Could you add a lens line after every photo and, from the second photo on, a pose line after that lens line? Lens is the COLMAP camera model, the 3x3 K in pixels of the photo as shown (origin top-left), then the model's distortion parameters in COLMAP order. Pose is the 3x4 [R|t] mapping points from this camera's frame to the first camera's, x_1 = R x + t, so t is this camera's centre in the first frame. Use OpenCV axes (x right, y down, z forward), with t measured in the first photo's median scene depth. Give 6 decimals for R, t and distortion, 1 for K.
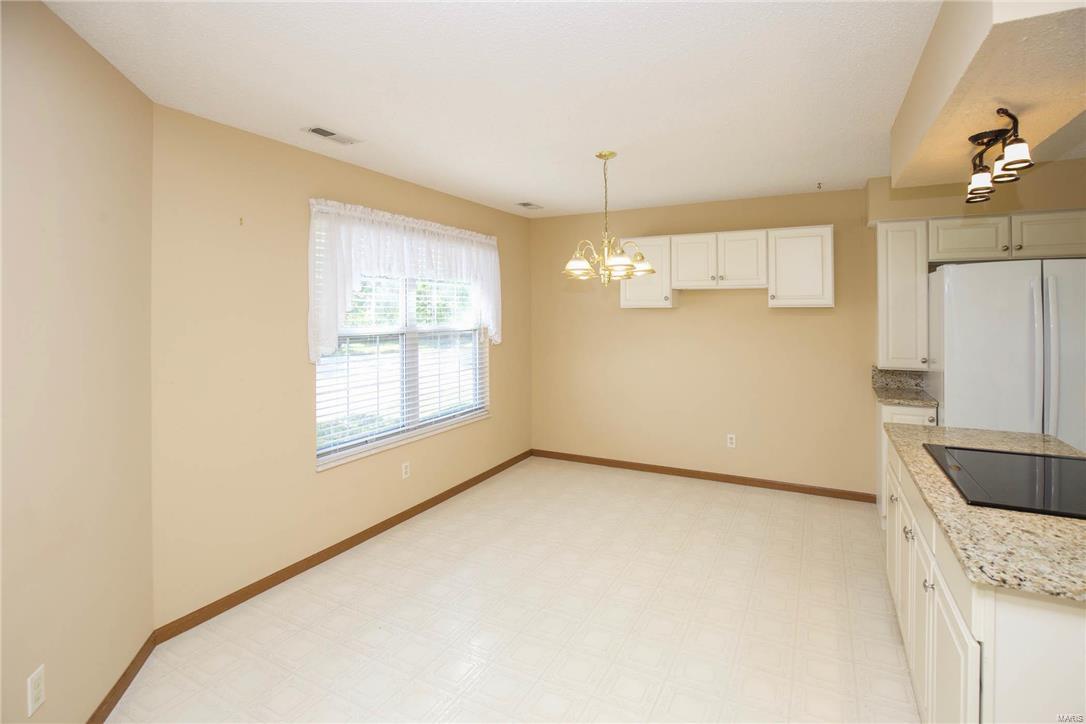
lens RADIAL K [[516.5, 0, 541.2], [0, 516.5, 315.4], [0, 0, 1]] dist [-0.037408, -0.000153]
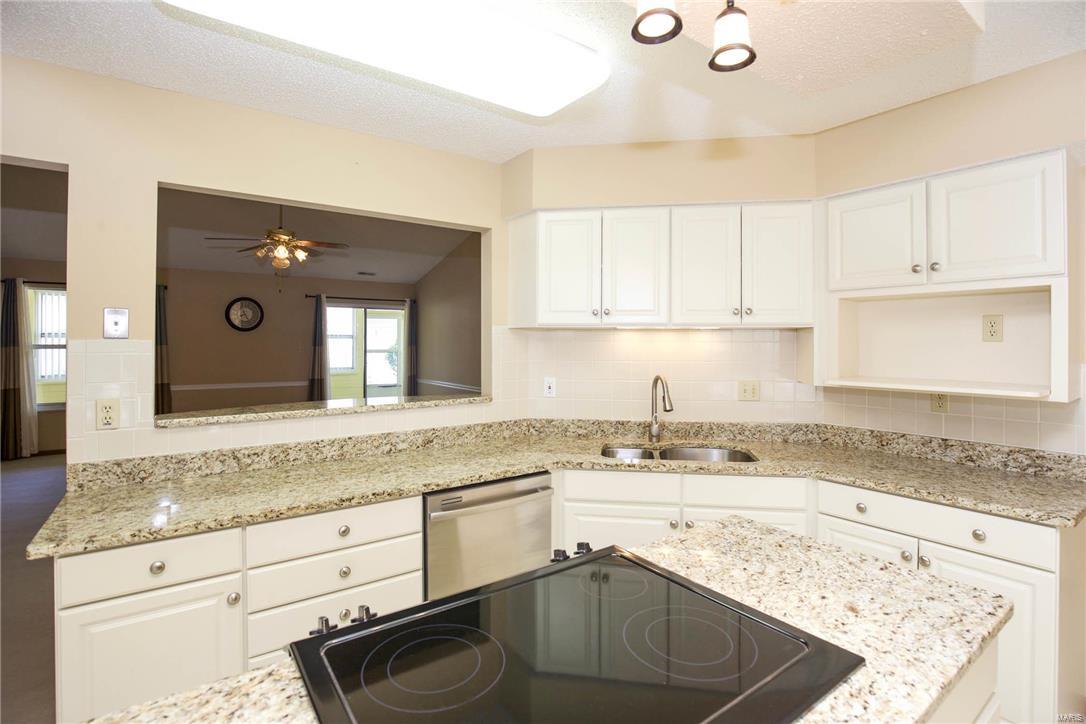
lens RADIAL K [[515.7, 0, 542.6], [0, 515.7, 341.7], [0, 0, 1]] dist [-0.029606, 0.001400]
pose [[-0.899929, 0.002210, 0.436031, 0.373508], [0.004514, 0.999981, 0.004248, 0.005587], [-0.436014, 0.005791, -0.899921, 0.665554]]
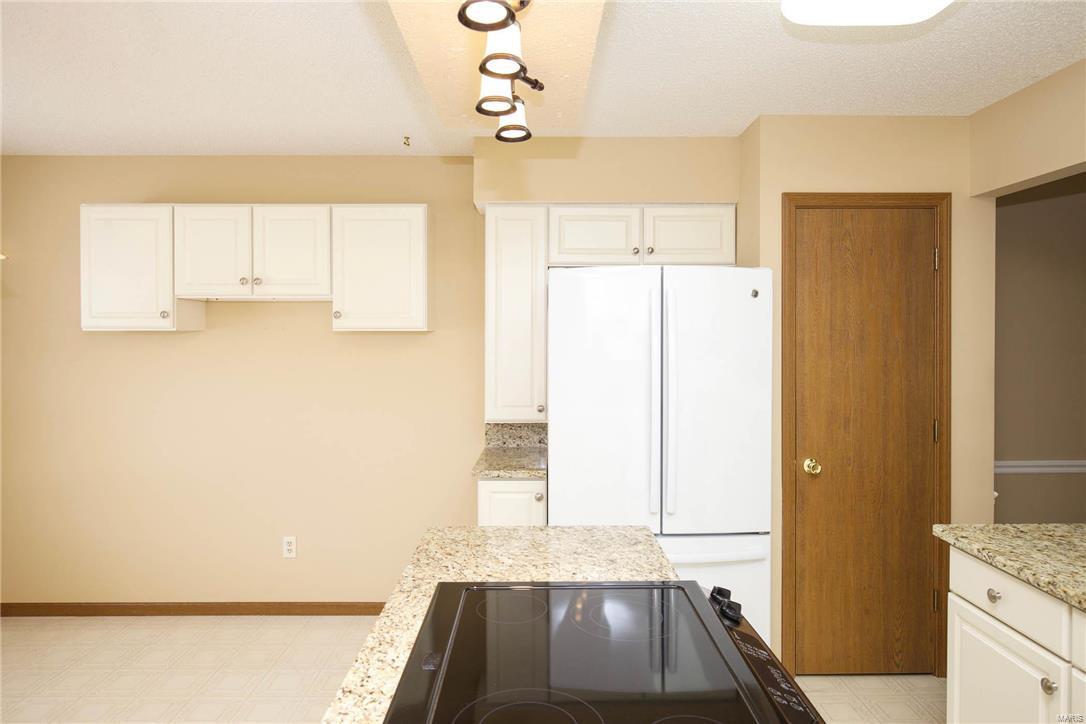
lens RADIAL K [[665.8, 0, 543.0], [0, 665.8, 362.0], [0, 0, 1]] dist [-0.016345, 0.000148]
pose [[0.875994, -0.018746, 0.481957, 0.298905], [0.002217, 0.999390, 0.034843, -0.006071], [-0.482316, -0.029454, 0.875502, 0.185163]]
